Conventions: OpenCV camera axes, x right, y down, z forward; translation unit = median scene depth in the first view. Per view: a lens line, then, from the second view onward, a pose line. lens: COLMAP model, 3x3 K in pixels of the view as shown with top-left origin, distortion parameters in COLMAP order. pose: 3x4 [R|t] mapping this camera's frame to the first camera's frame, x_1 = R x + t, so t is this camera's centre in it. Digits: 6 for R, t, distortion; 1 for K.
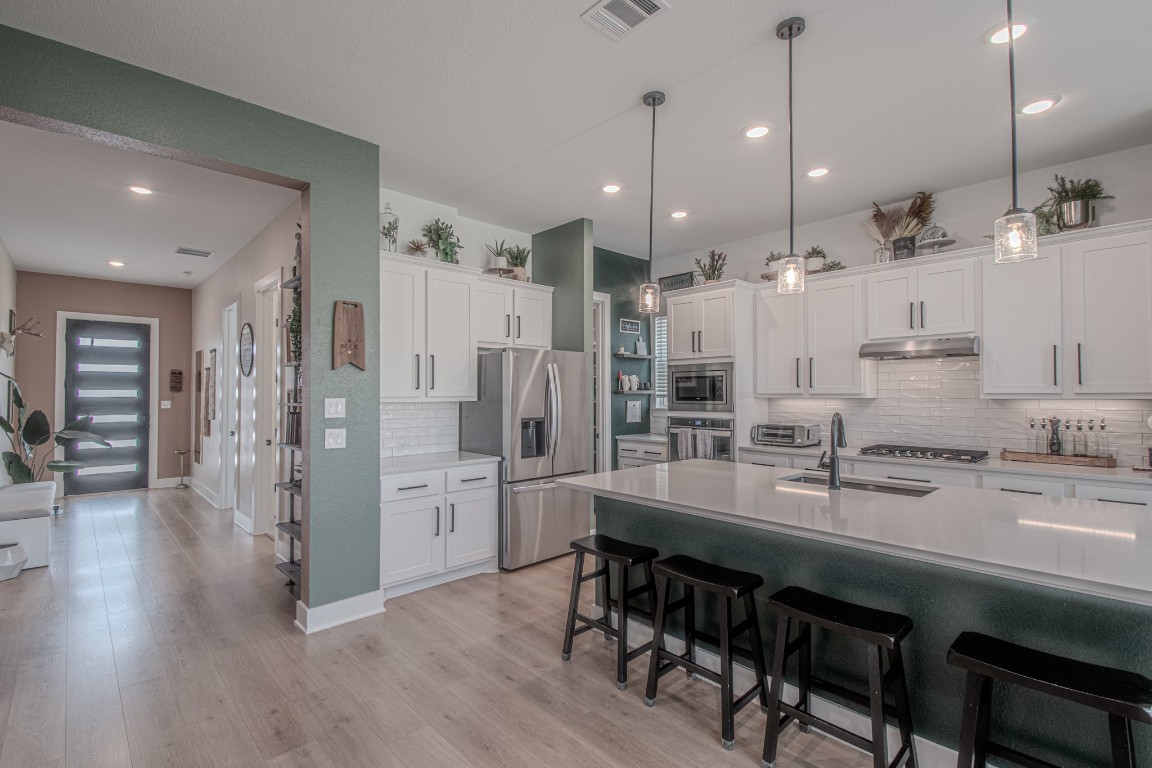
lens RADIAL K [[512.6, 0, 570.9], [0, 512.6, 382.9], [0, 0, 1]] dist [0.007751, -0.008166]
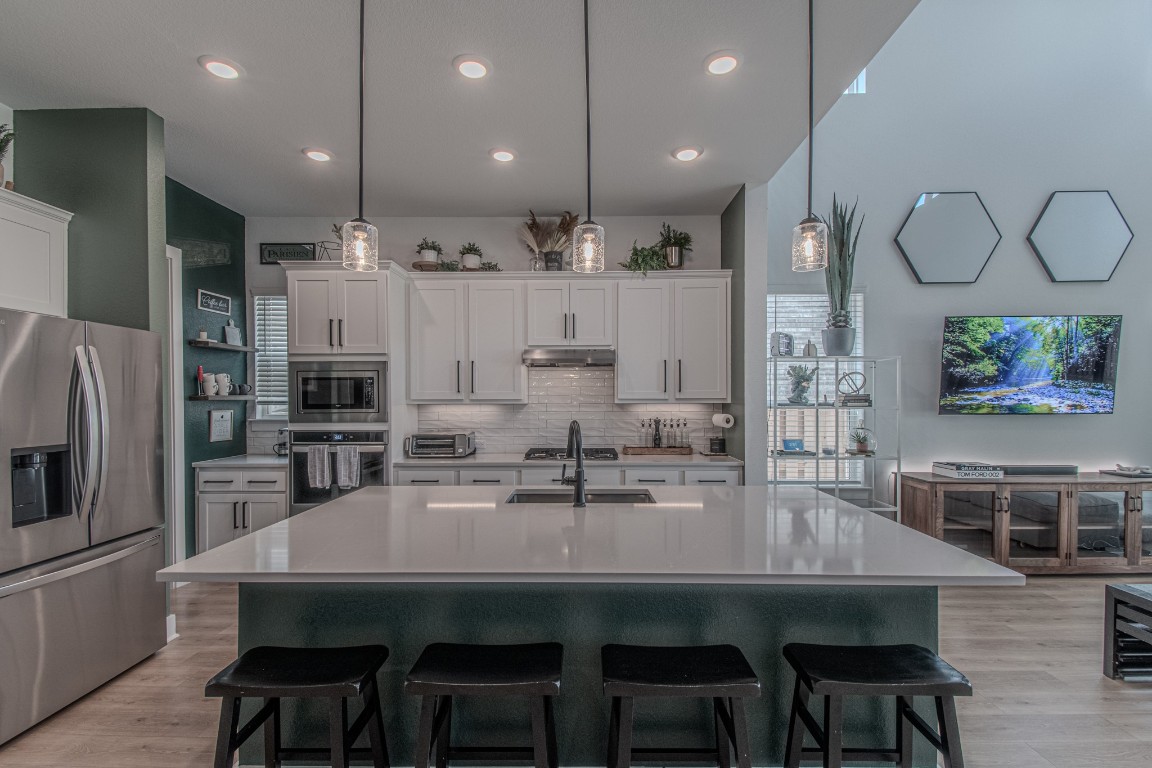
lens RADIAL K [[512.6, 0, 595.6], [0, 512.6, 401.1], [0, 0, 1]] dist [0.007751, -0.008166]
pose [[0.679811, -0.003507, 0.733379, -0.060426], [-0.013357, 0.999763, 0.017162, 0.005004], [-0.733266, -0.021463, 0.679603, 0.195629]]
